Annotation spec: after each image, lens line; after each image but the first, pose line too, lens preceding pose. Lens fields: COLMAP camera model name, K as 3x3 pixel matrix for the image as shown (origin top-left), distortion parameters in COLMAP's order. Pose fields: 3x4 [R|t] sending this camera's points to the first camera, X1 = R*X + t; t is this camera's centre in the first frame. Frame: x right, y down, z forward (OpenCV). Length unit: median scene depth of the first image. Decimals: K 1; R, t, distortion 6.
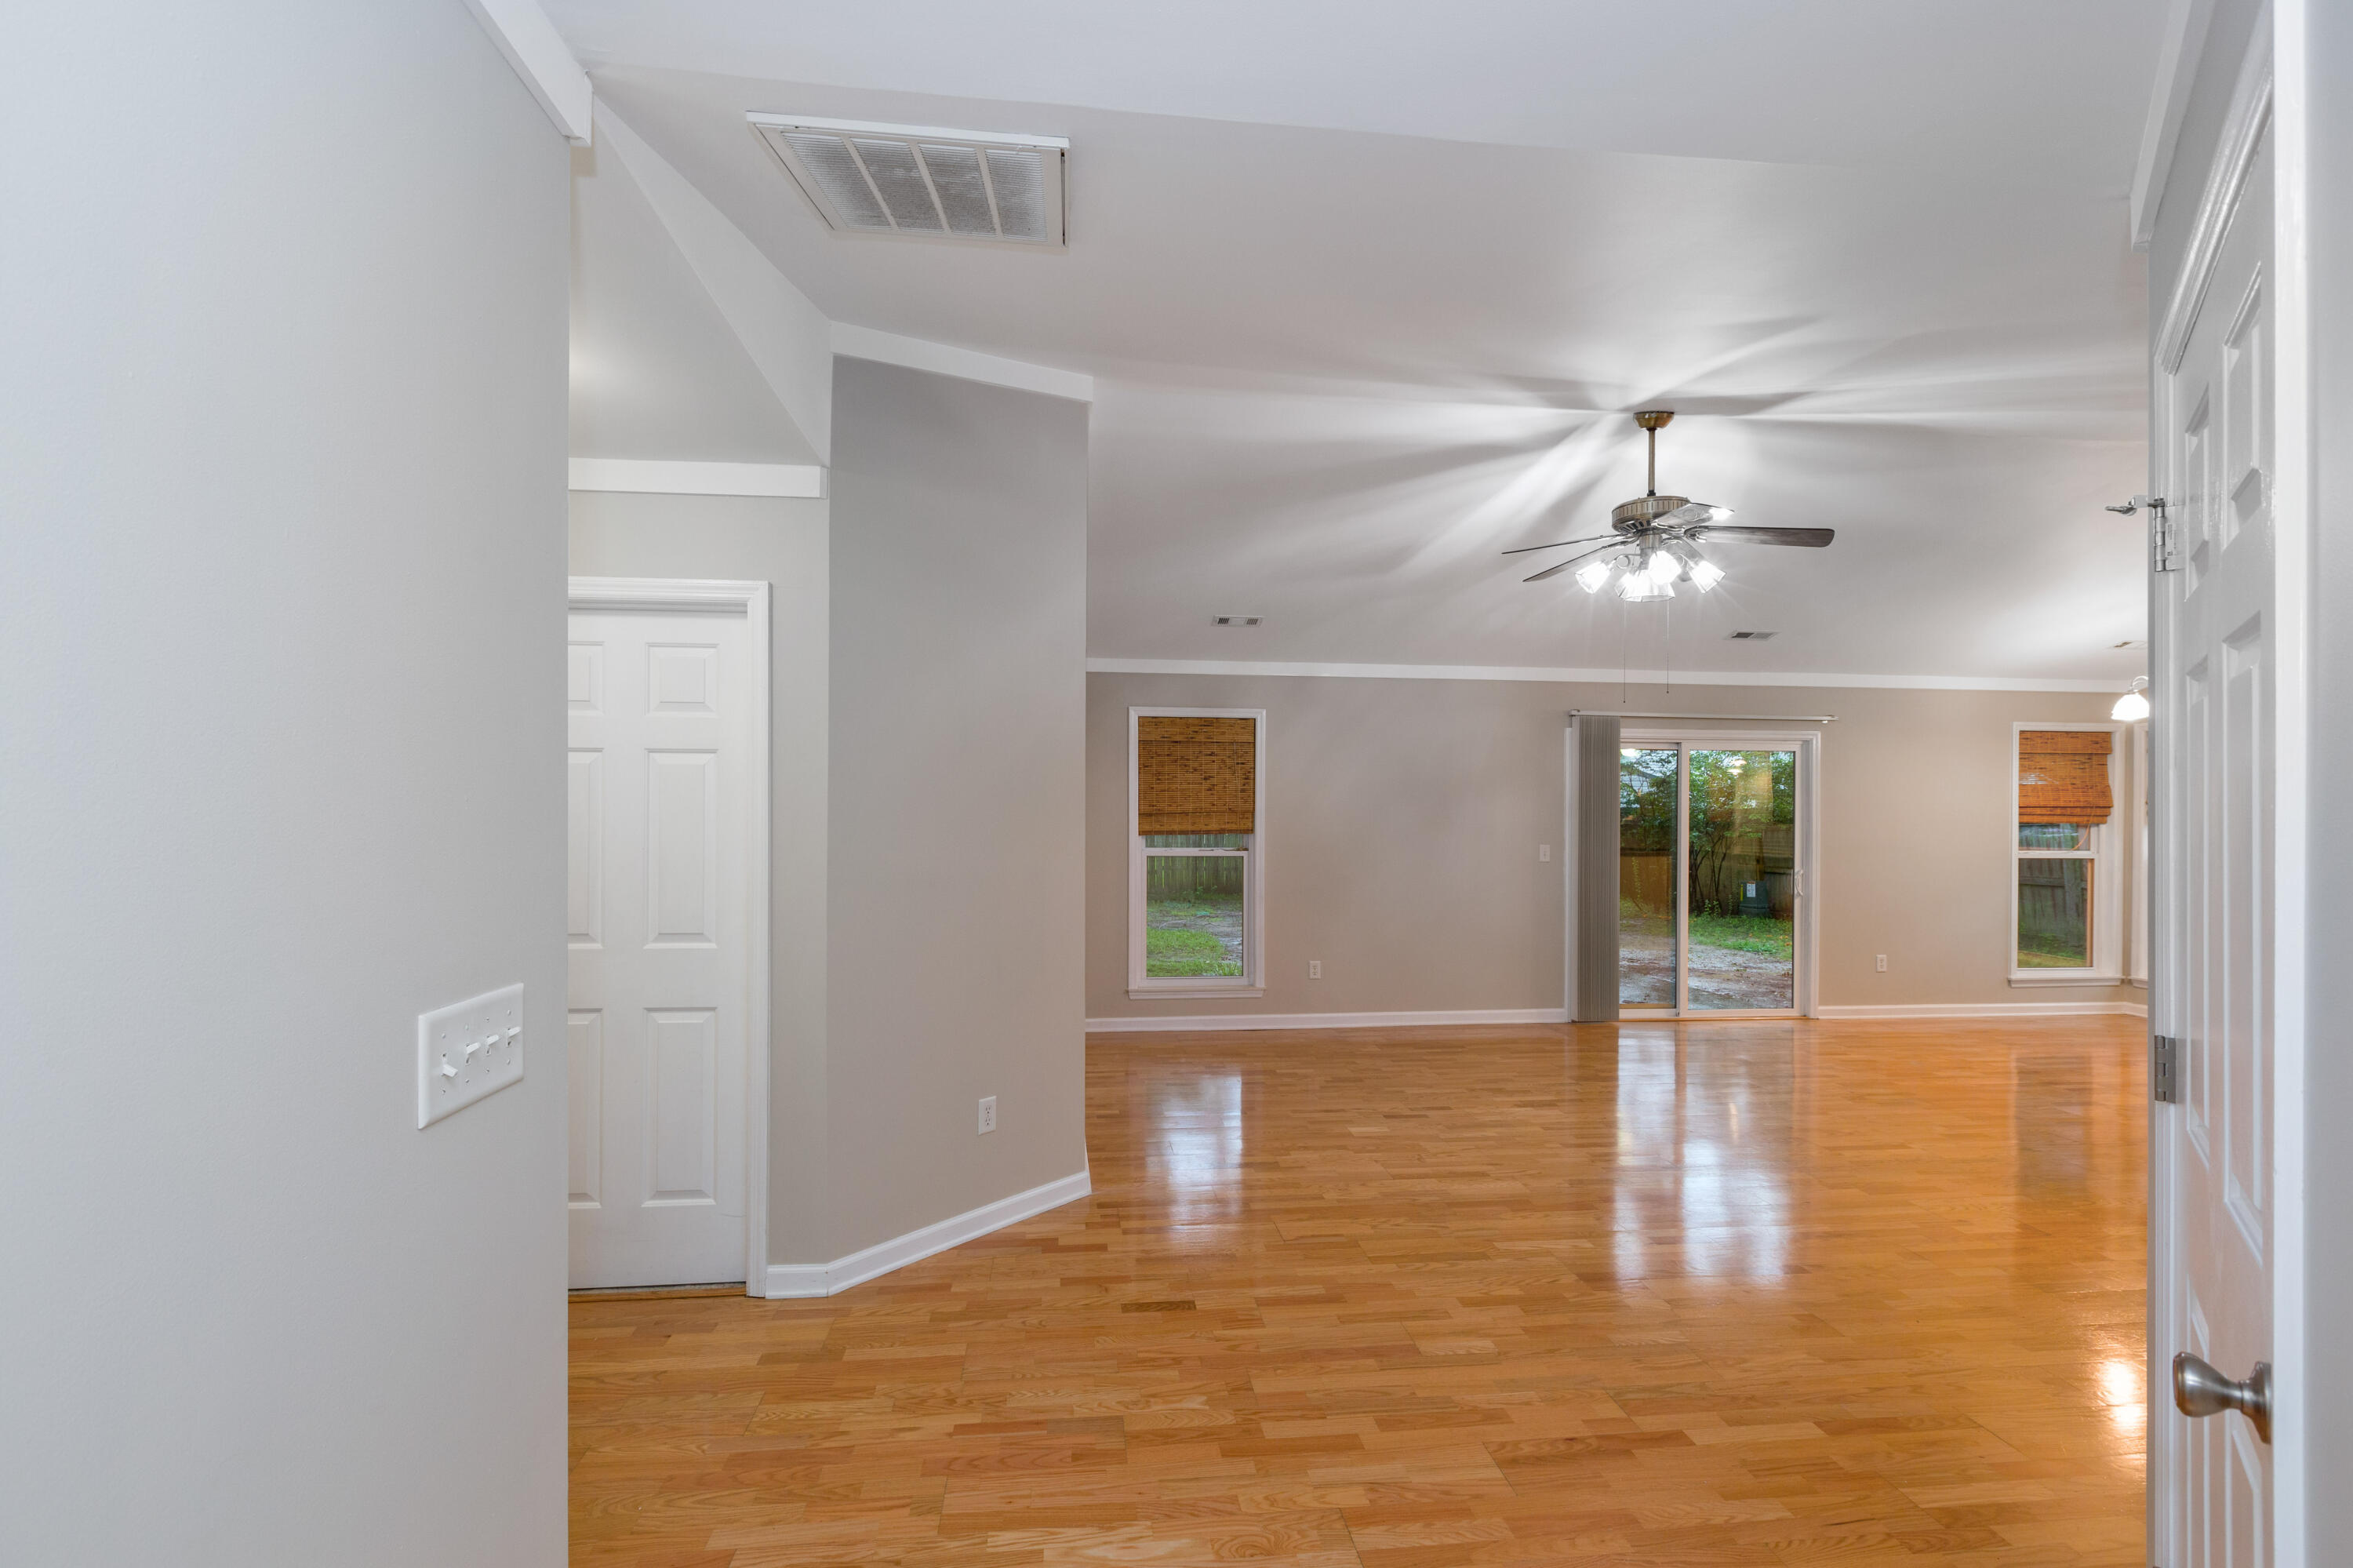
lens RADIAL K [[1071.1, 0, 1175.7], [0, 1071.1, 810.8], [0, 0, 1]] dist [-0.000015, 0.000046]
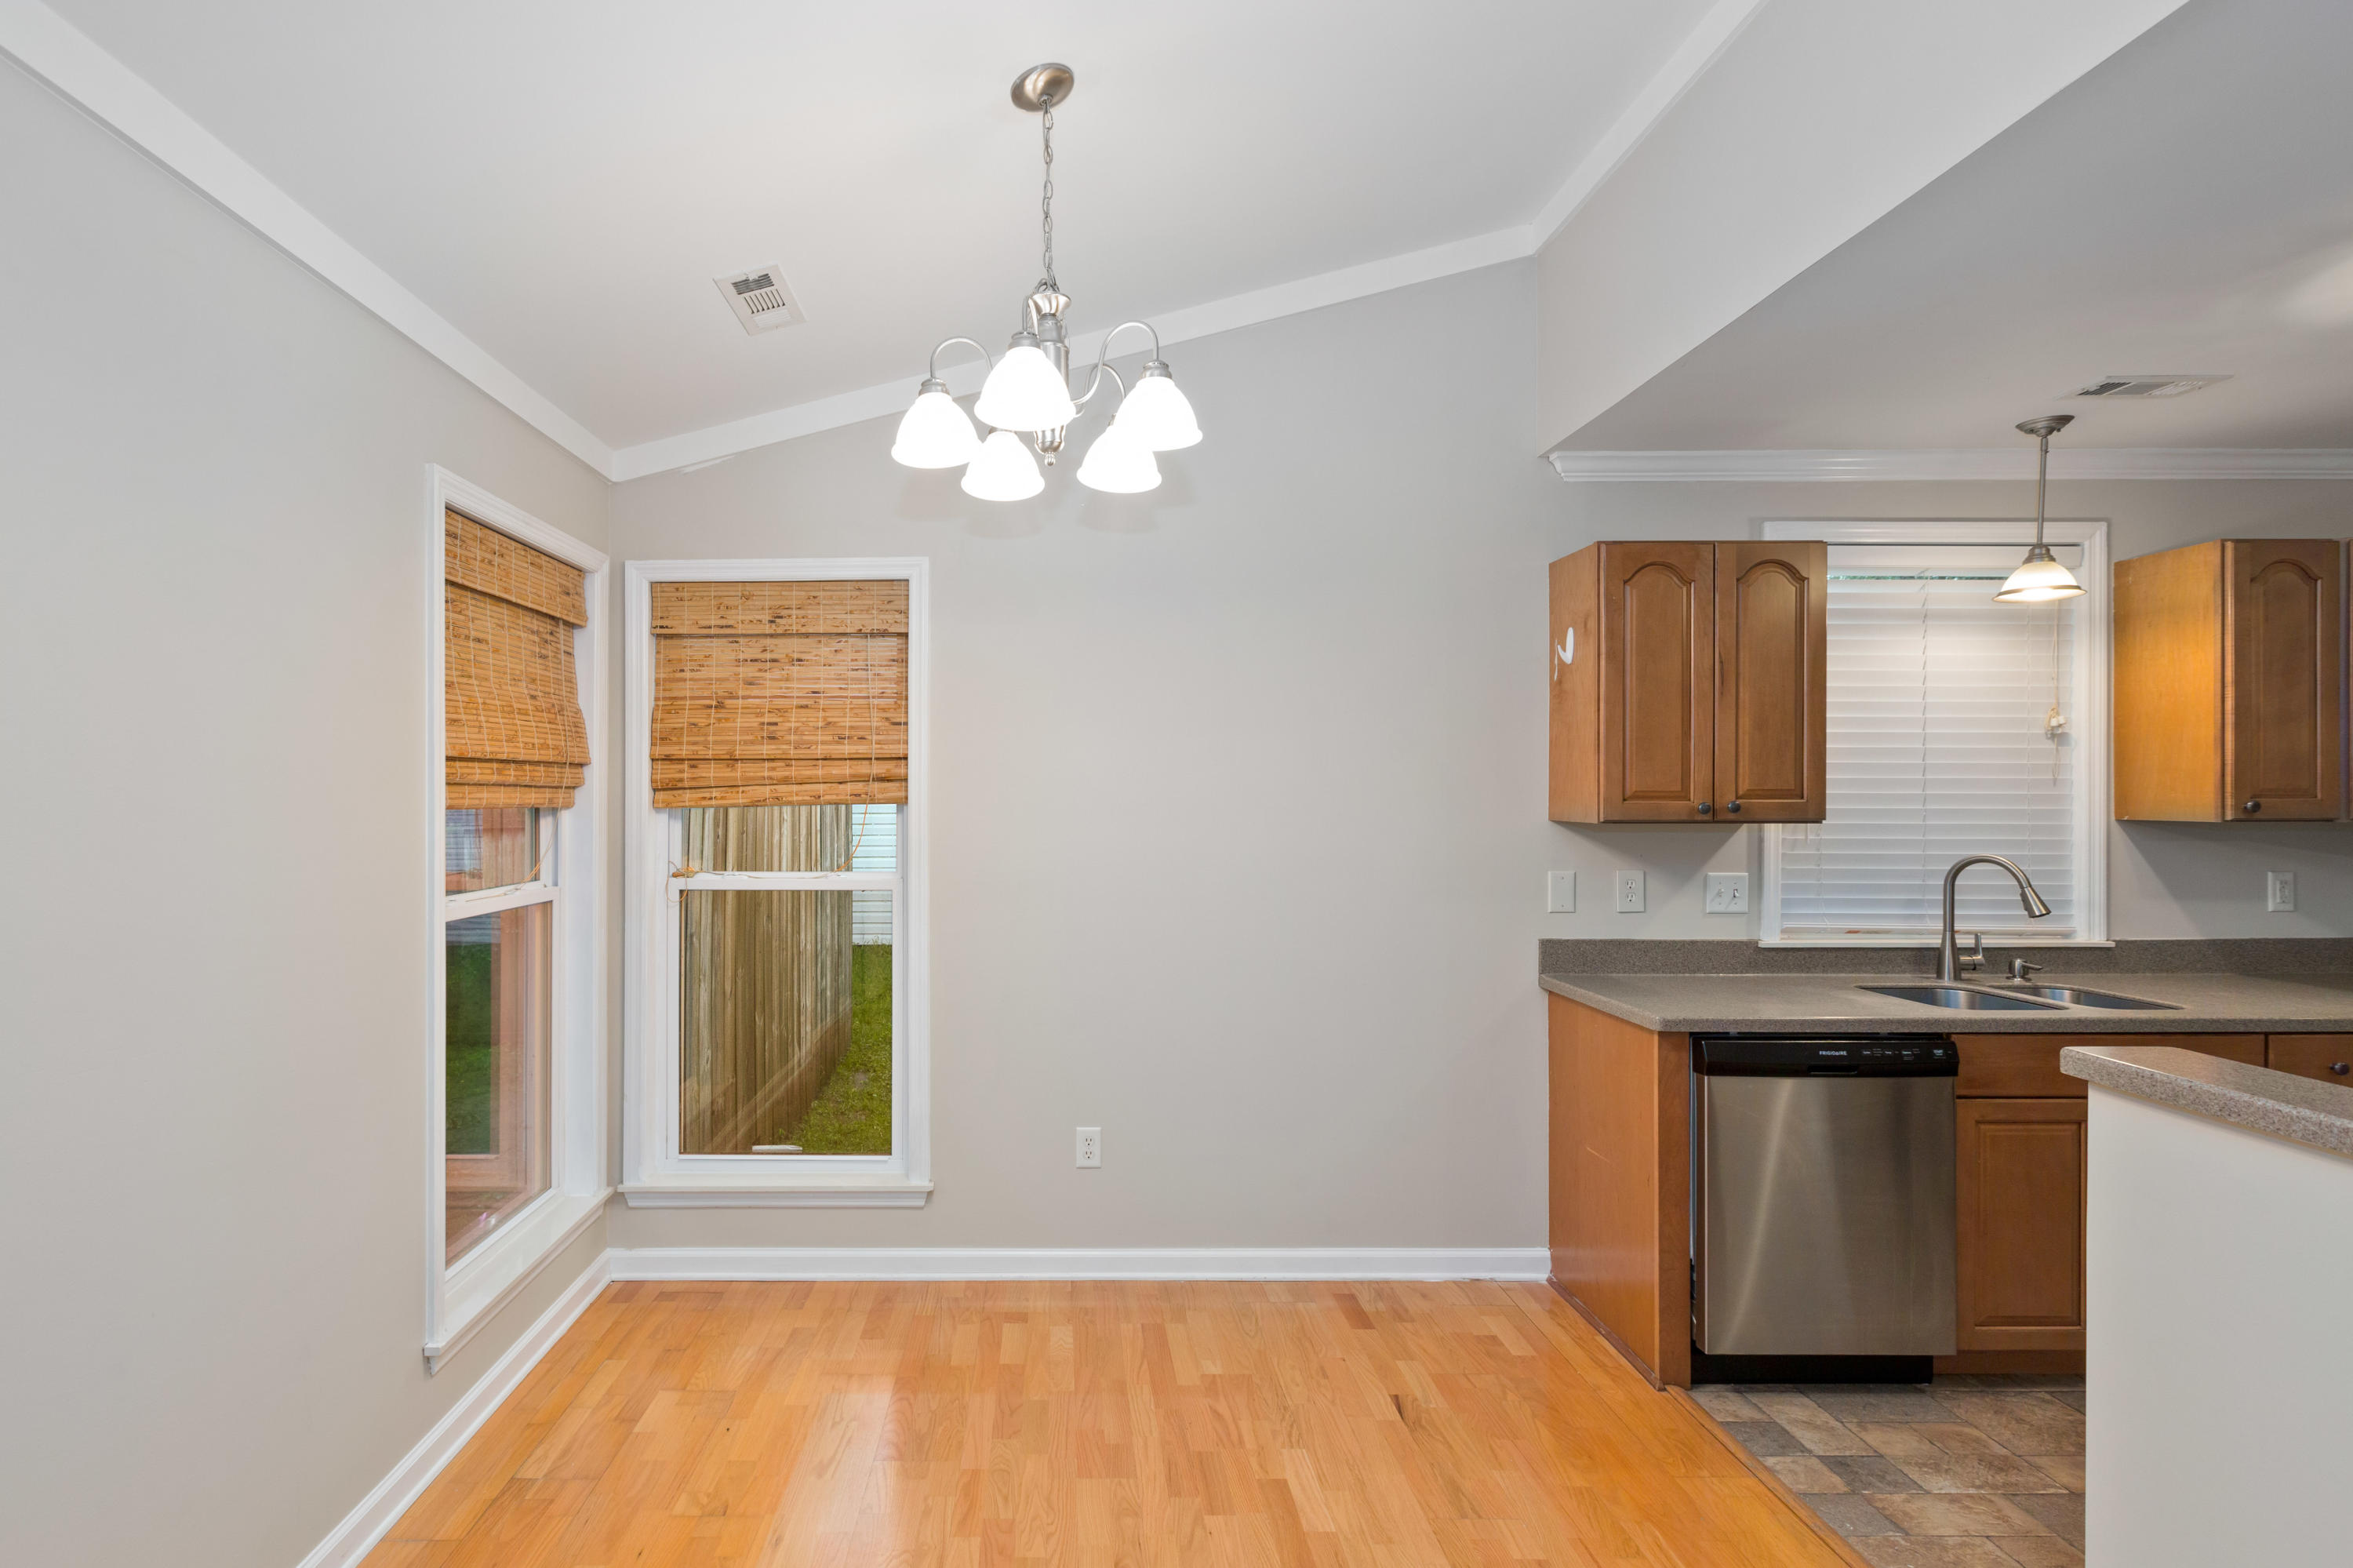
lens RADIAL K [[1101.4, 0, 1053.9], [0, 1101.4, 792.4], [0, 0, 1]] dist [0.001620, 0.000008]
pose [[0.118480, -0.007786, 0.992926, 0.581825], [0.000597, 0.999970, 0.007770, 0.004174], [-0.992956, -0.000328, 0.118481, 0.919476]]
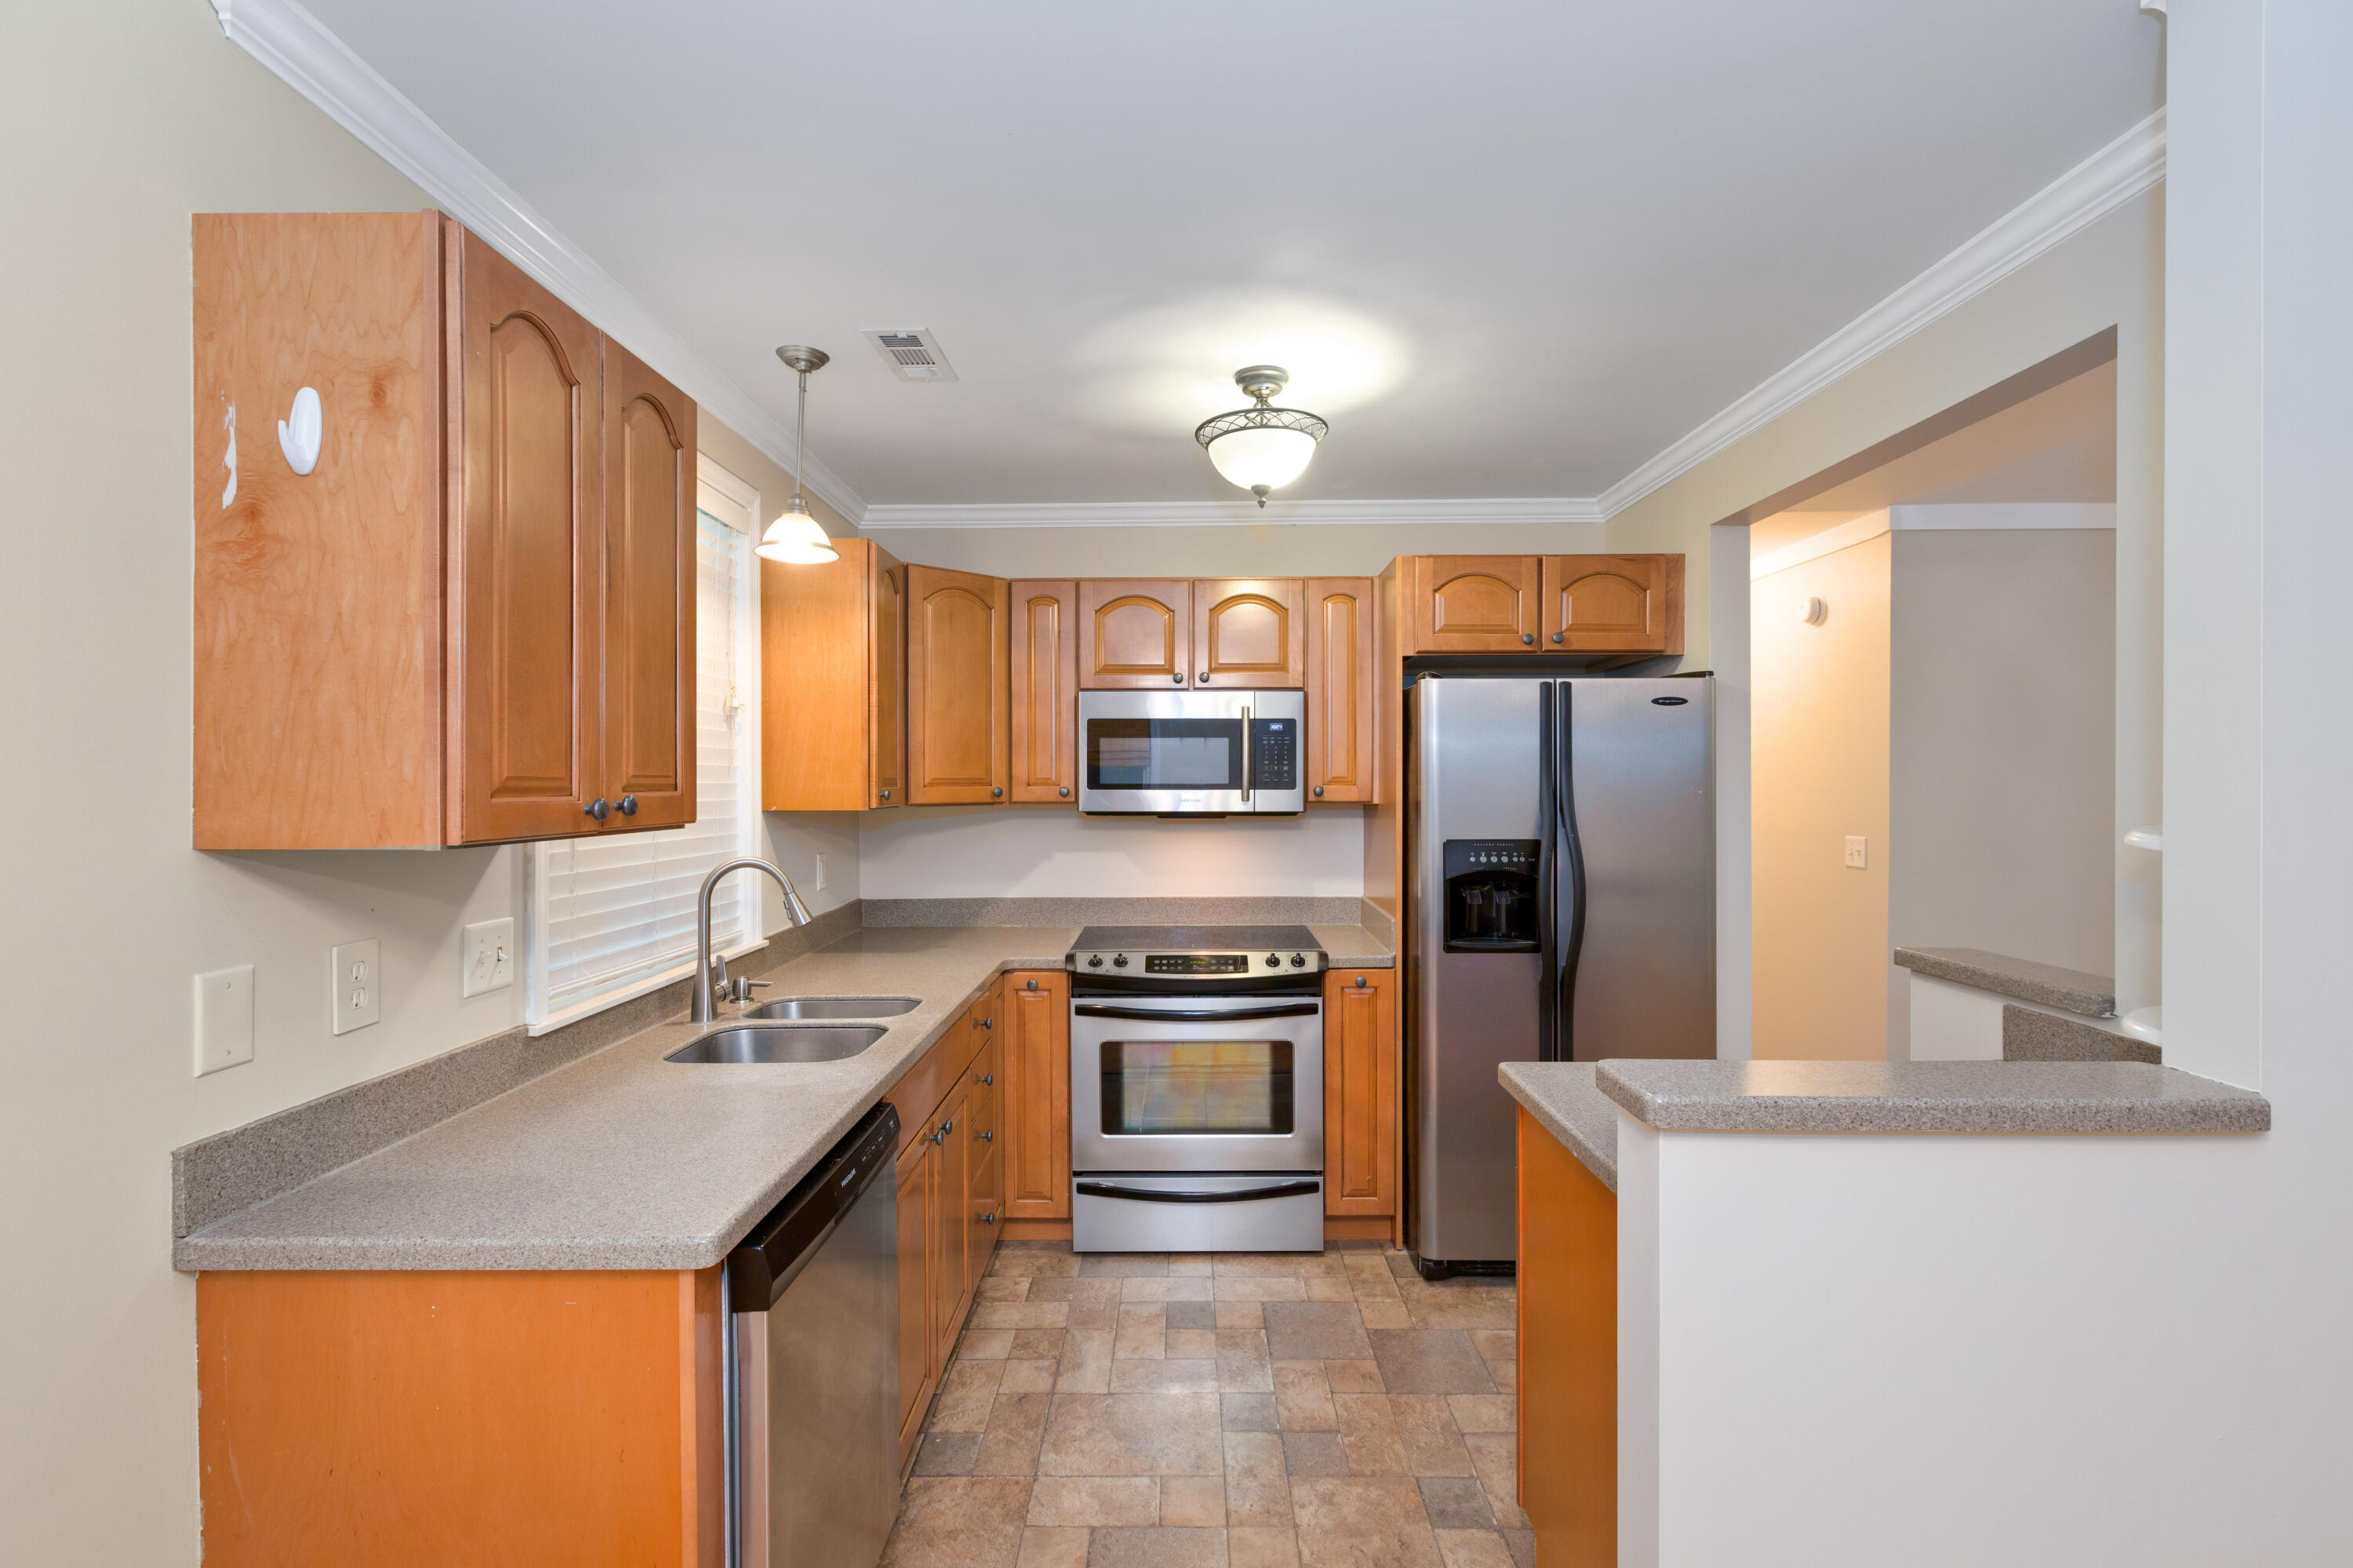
lens RADIAL K [[1050.3, 0, 1177.3], [0, 1050.3, 786.3], [0, 0, 1]] dist [0.001085, 0.000616]
pose [[-0.991955, -0.006093, 0.126445, 0.893589], [-0.005735, 0.999978, 0.003189, 0.007568], [-0.126461, 0.002438, -0.991969, 0.924291]]
